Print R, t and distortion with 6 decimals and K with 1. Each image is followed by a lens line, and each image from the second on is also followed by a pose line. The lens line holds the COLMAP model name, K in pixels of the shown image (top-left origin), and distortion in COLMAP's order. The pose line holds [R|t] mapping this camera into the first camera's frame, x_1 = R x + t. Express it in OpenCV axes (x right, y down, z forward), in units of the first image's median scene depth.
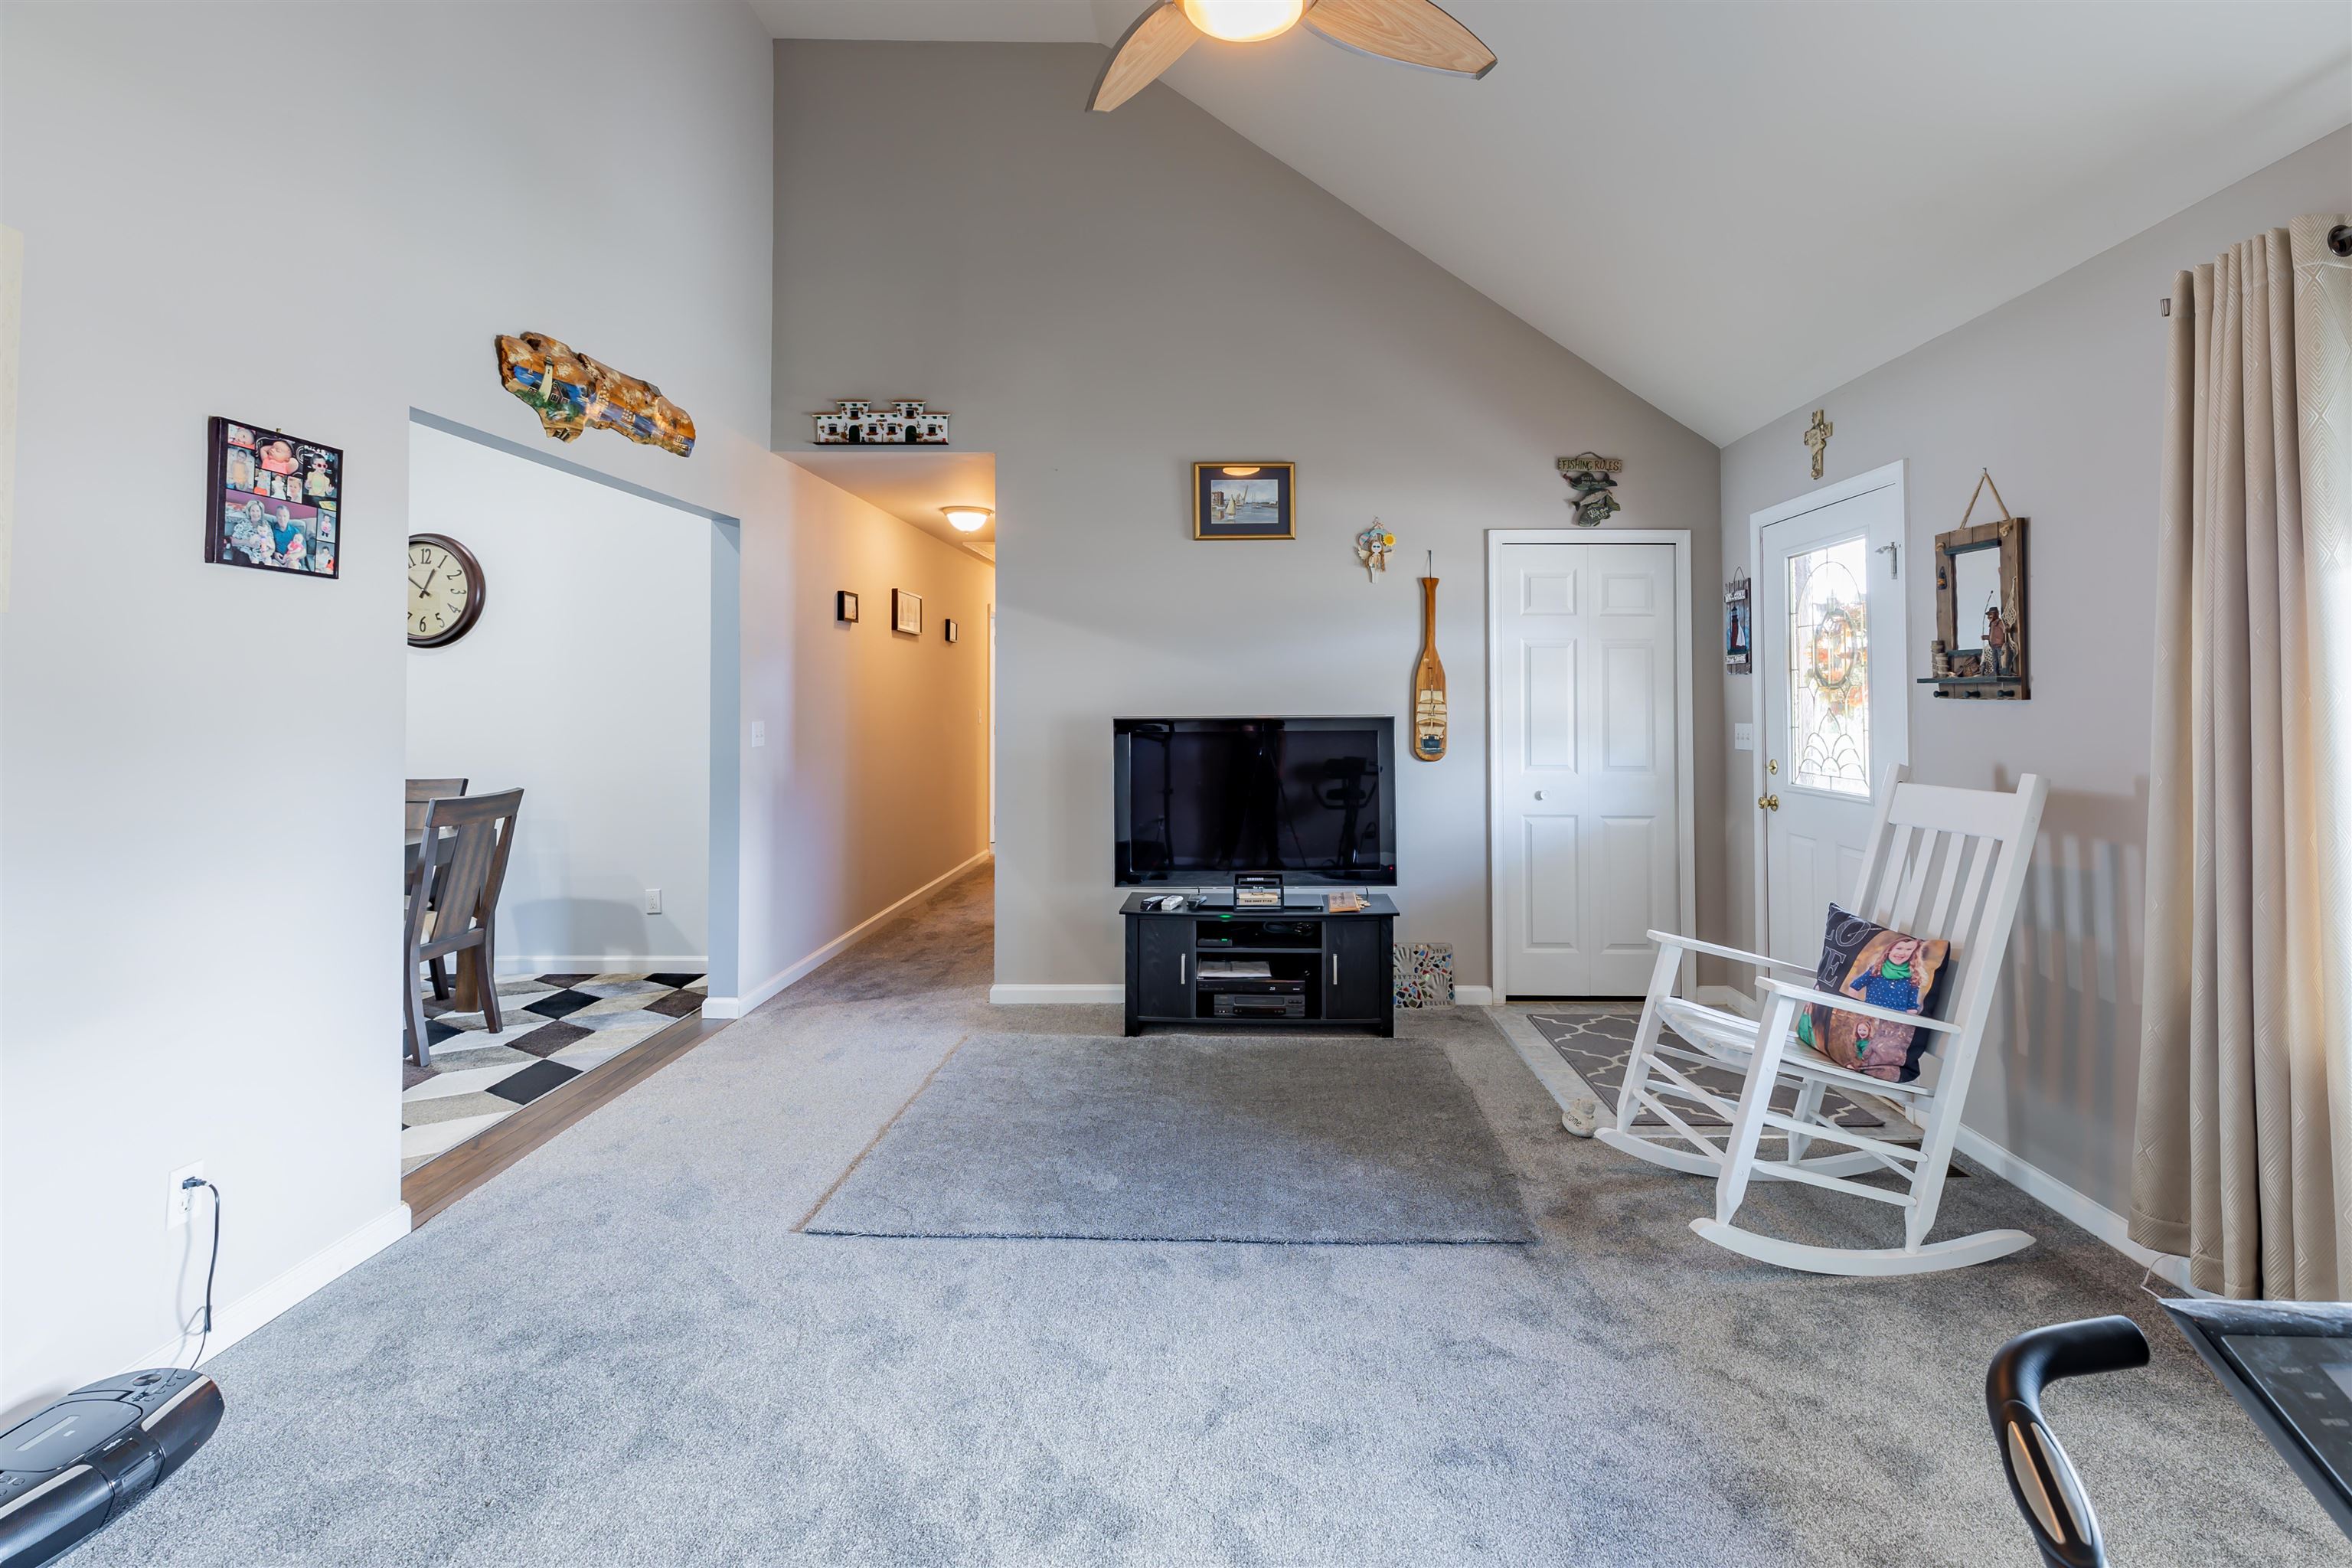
lens RADIAL K [[1075.6, 0, 1193.5], [0, 1075.6, 669.0], [0, 0, 1]] dist [0.008662, -0.000485]
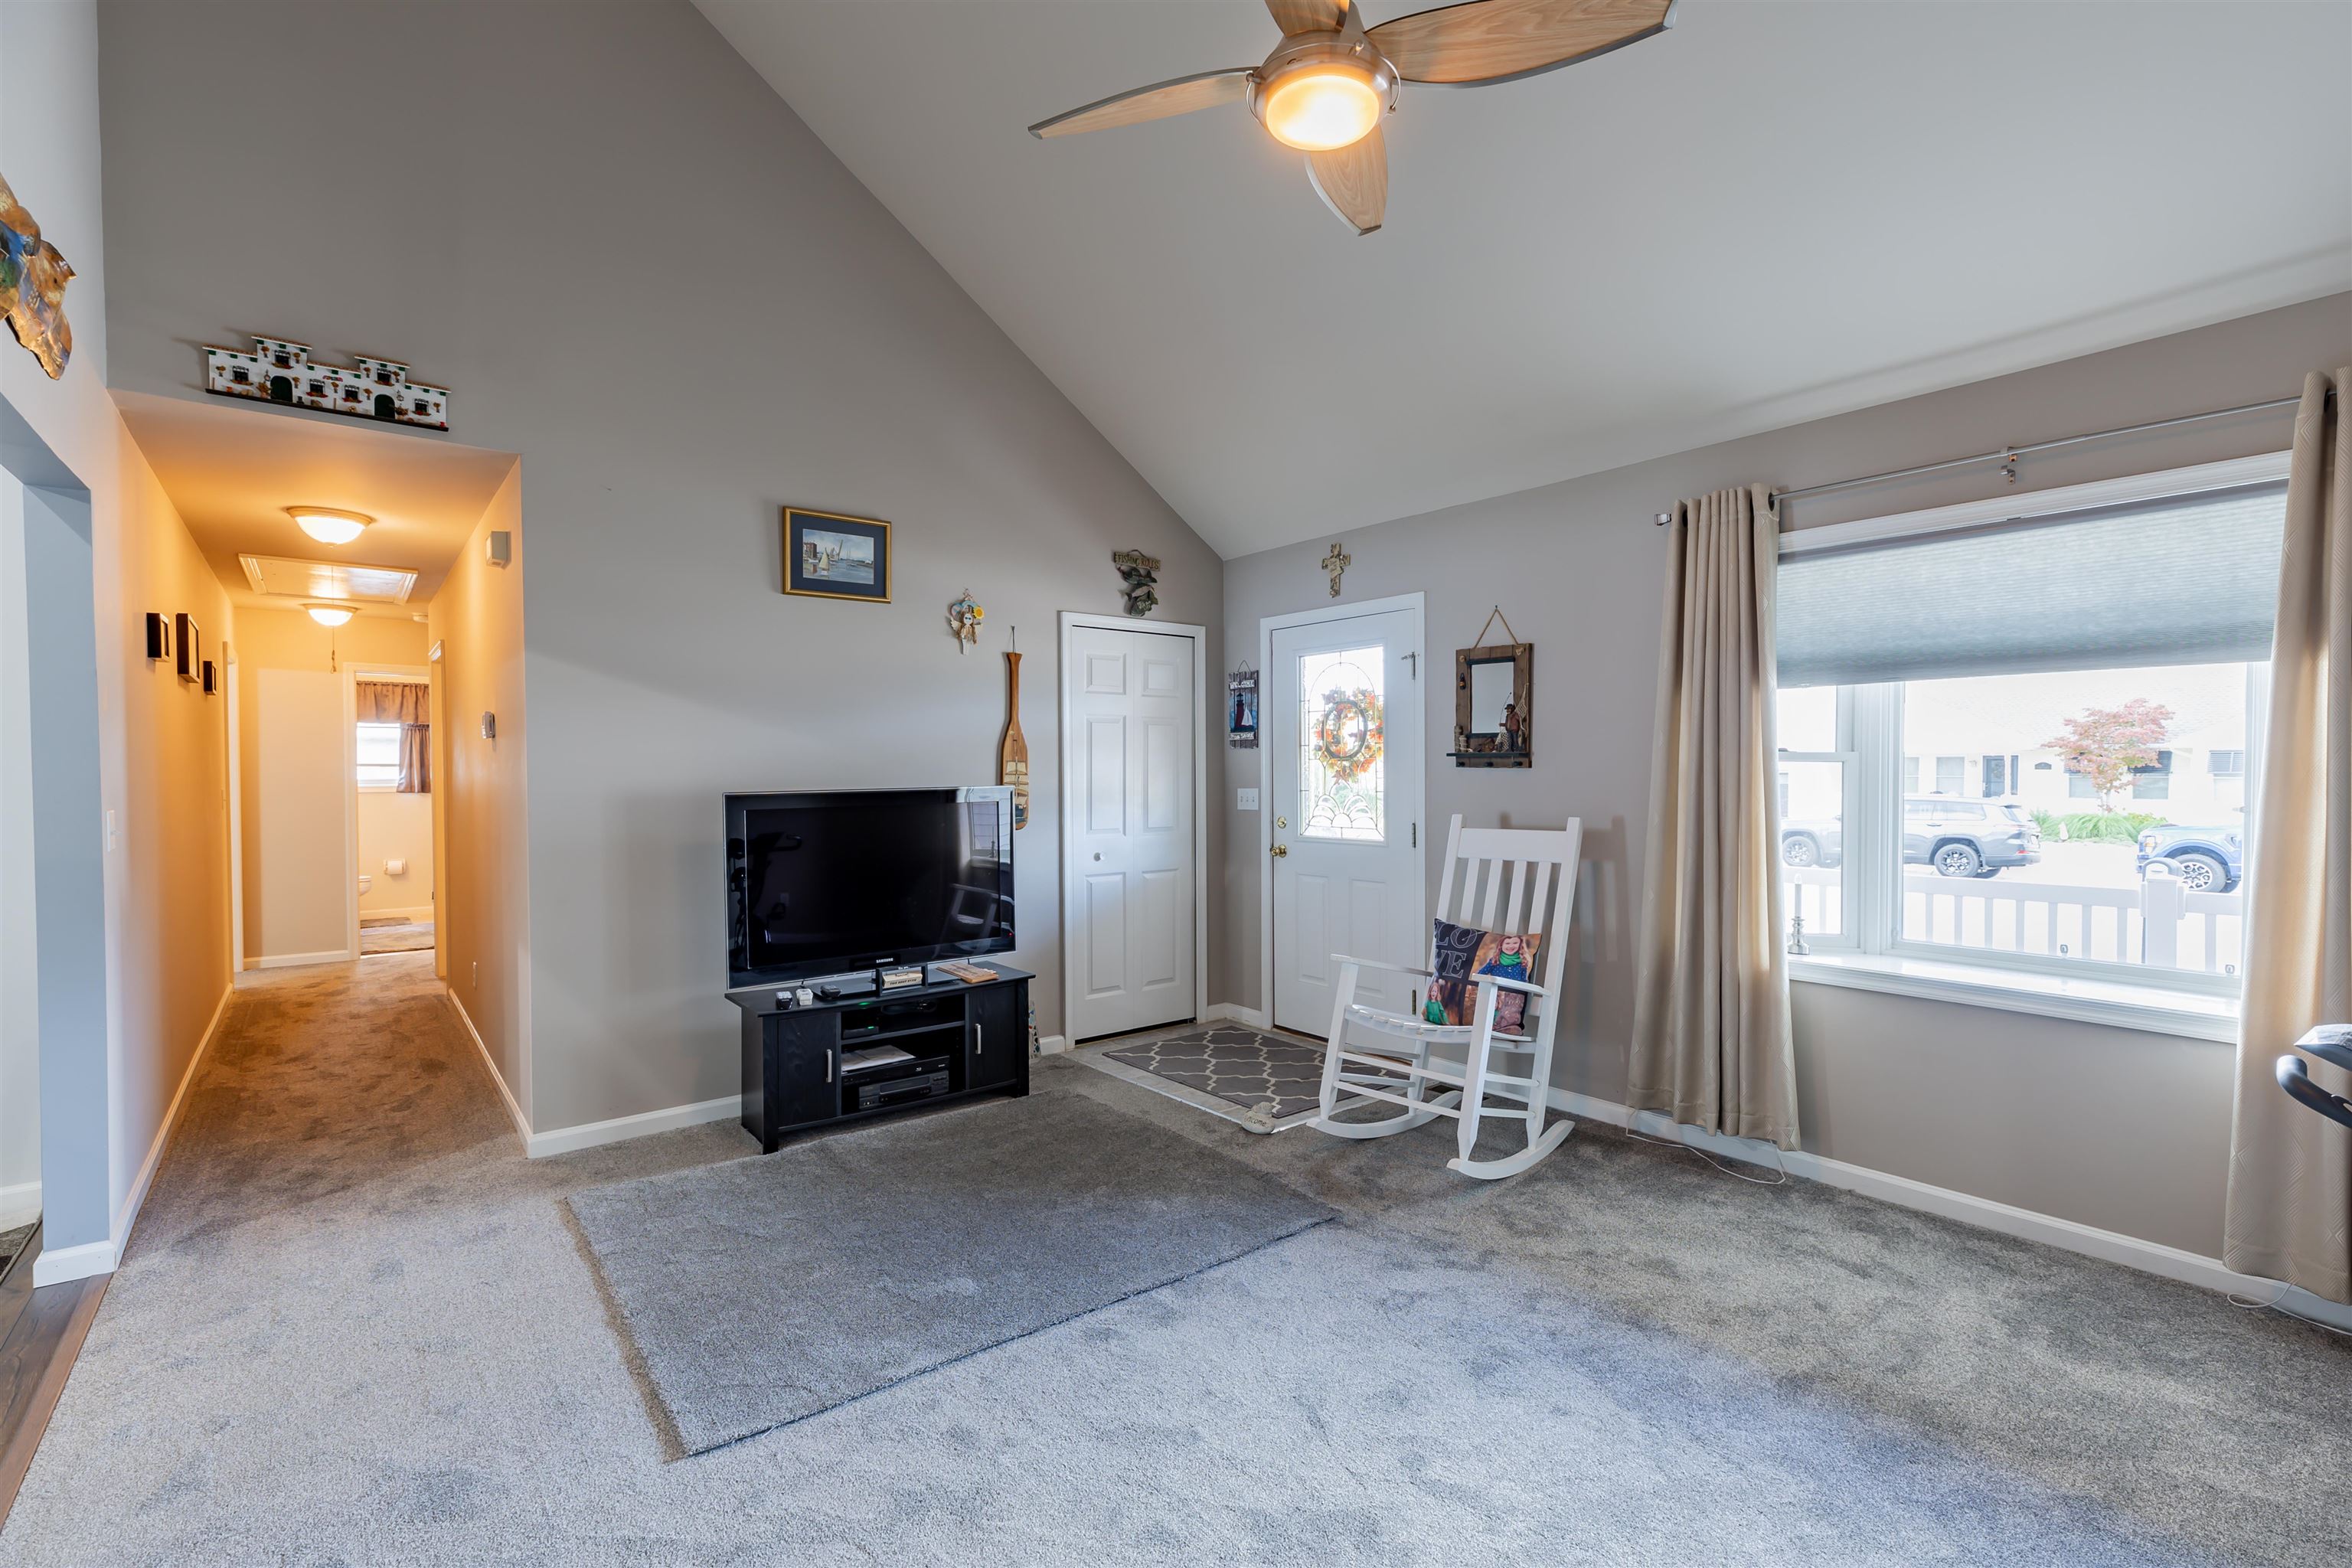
lens RADIAL K [[1075.6, 0, 1136.3], [0, 1075.6, 779.7], [0, 0, 1]] dist [0.008662, -0.000485]
pose [[0.779759, -0.010824, 0.625987, -0.381726], [-0.012275, 0.999394, 0.032570, 0.002110], [-0.625960, -0.033080, 0.779153, 0.131444]]
